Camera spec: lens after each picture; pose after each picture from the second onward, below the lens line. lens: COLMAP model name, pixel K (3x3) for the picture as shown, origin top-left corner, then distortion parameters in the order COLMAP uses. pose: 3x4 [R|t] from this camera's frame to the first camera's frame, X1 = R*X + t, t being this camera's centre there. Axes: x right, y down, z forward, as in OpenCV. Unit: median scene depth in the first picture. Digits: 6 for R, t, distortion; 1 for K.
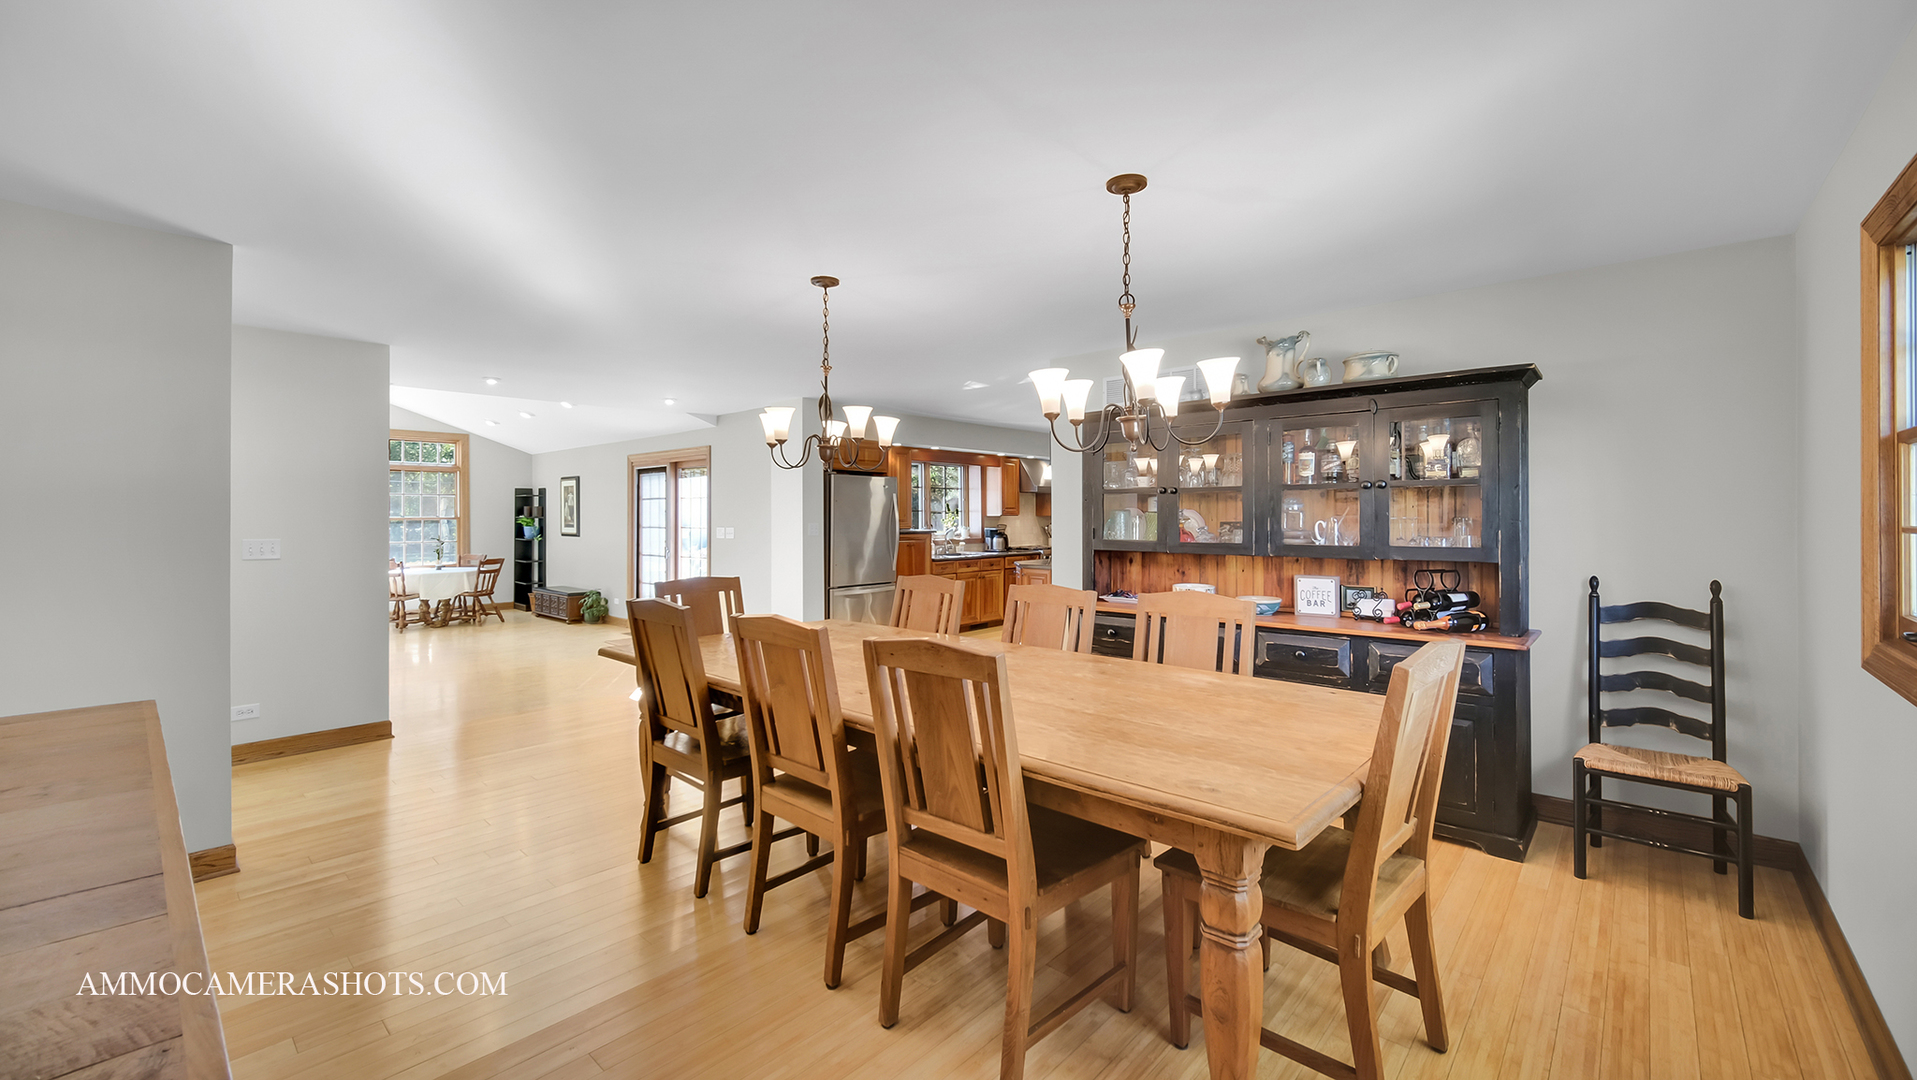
lens RADIAL K [[769.8, 0, 969.5], [0, 769.8, 526.6], [0, 0, 1]] dist [0.000353, -0.000090]
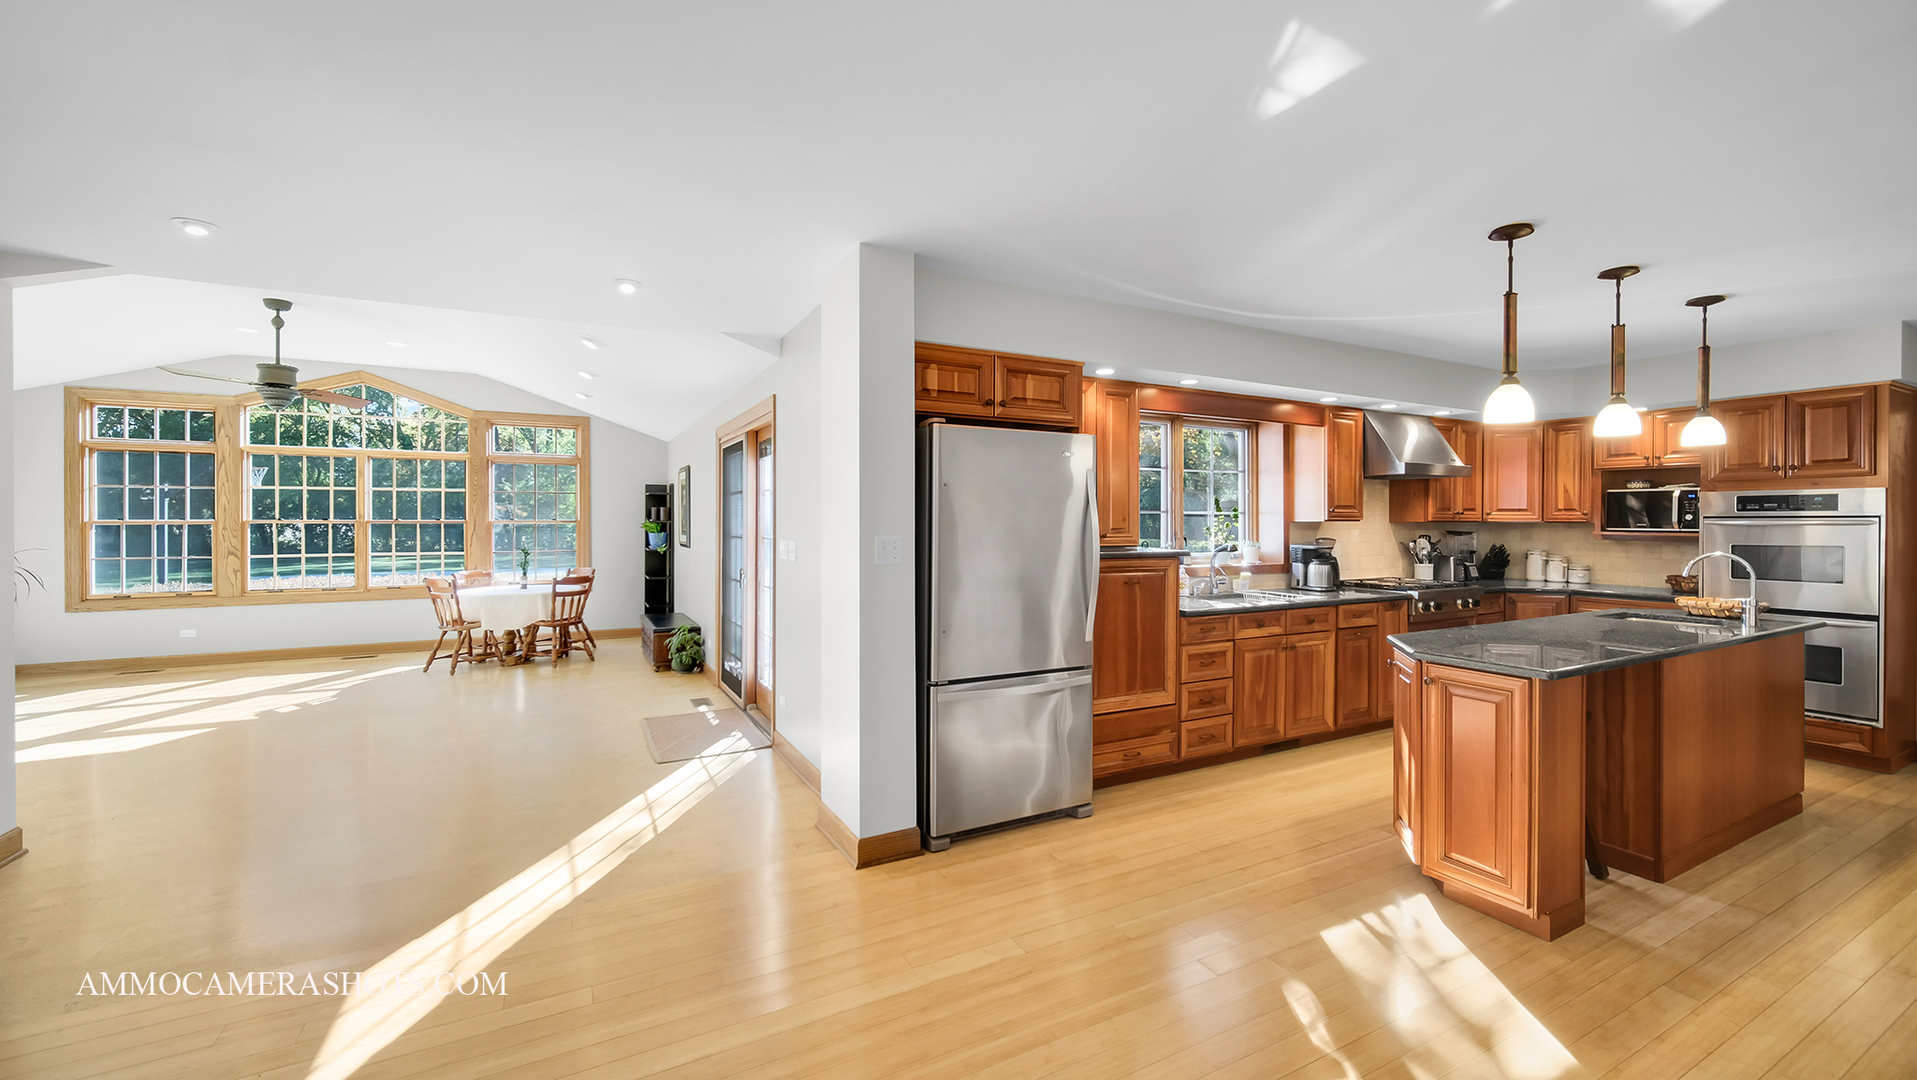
lens RADIAL K [[769.8, 0, 969.5], [0, 769.8, 526.6], [0, 0, 1]] dist [0.000353, -0.000090]
pose [[0.941479, 0.006227, -0.337015, -0.009827], [-0.009152, 0.999933, -0.007093, -0.004759], [0.336948, 0.009762, 0.941473, 0.433392]]
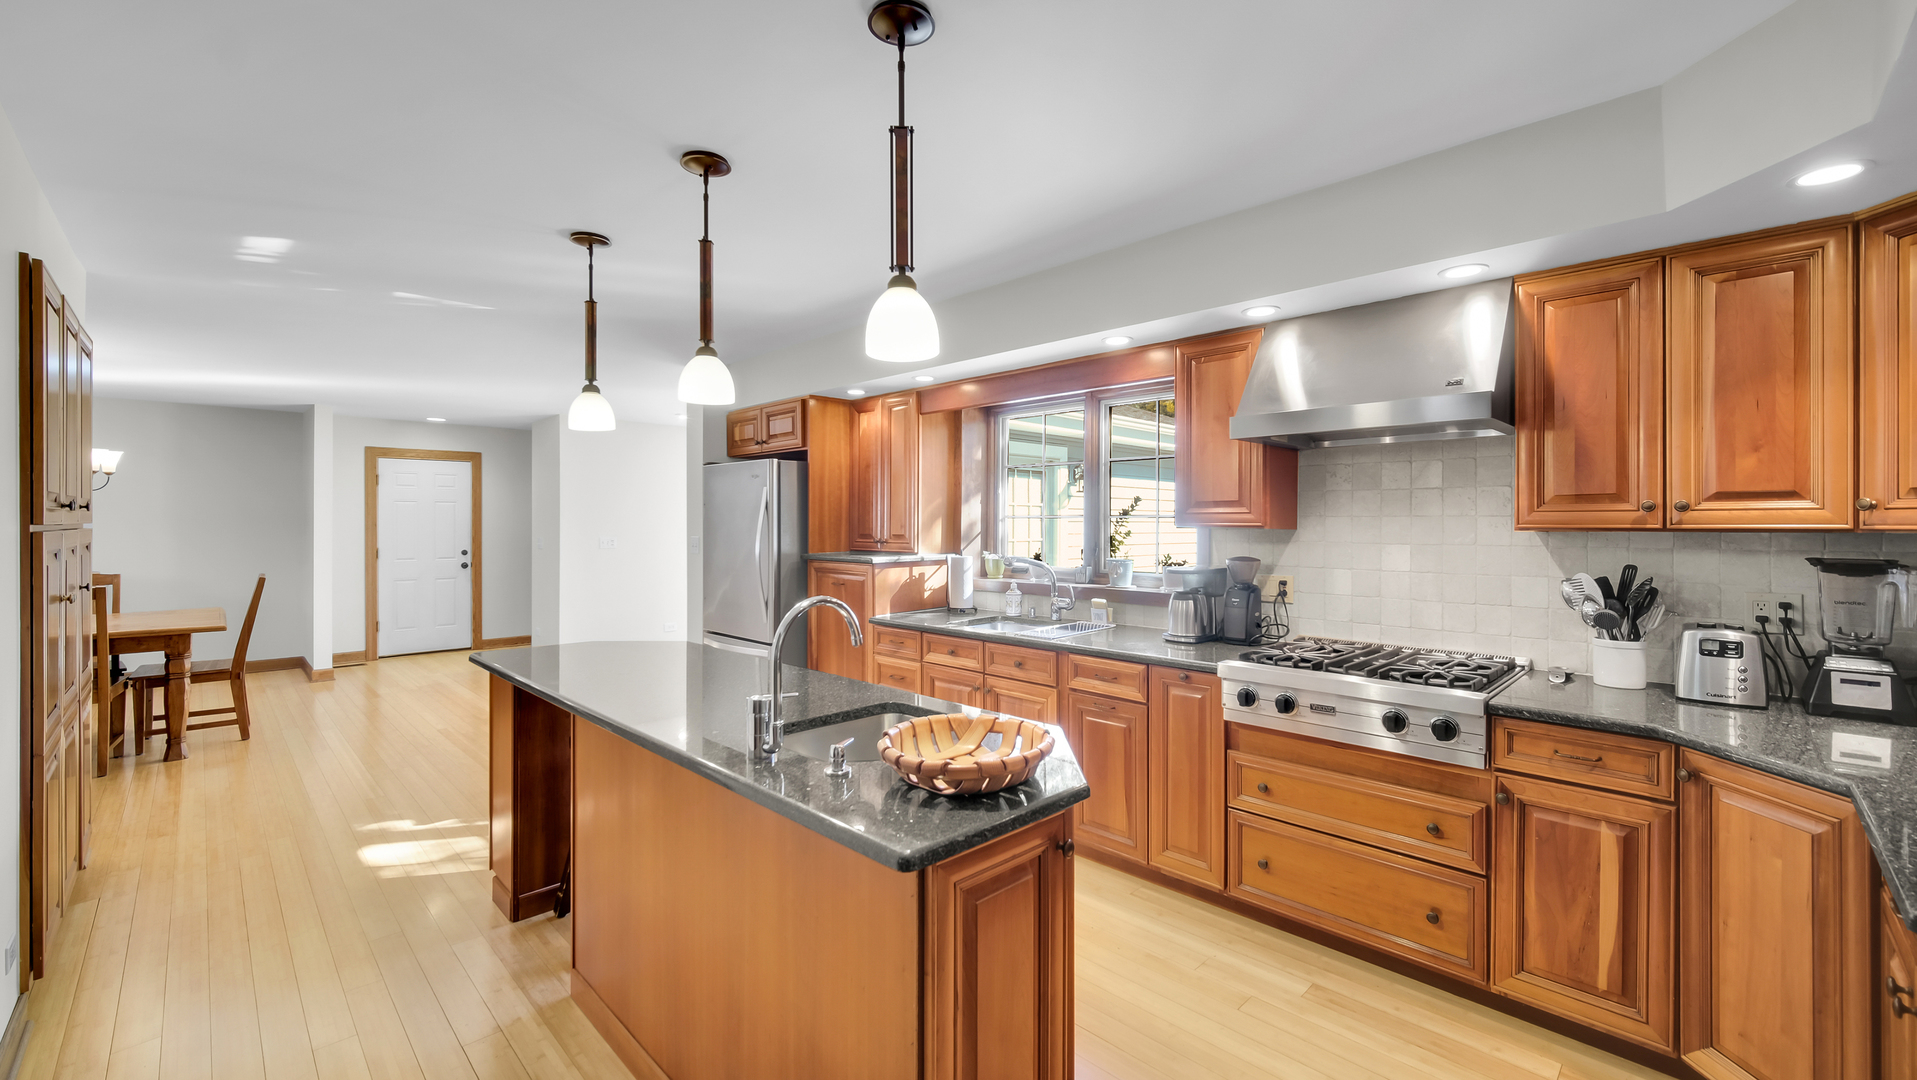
lens RADIAL K [[769.8, 0, 969.5], [0, 769.8, 526.6], [0, 0, 1]] dist [0.000353, -0.000090]
pose [[-0.056579, 0.001477, -0.998397, 0.364193], [-0.016967, 0.999853, 0.002441, -0.014182], [0.998254, 0.017078, -0.056546, 0.932912]]
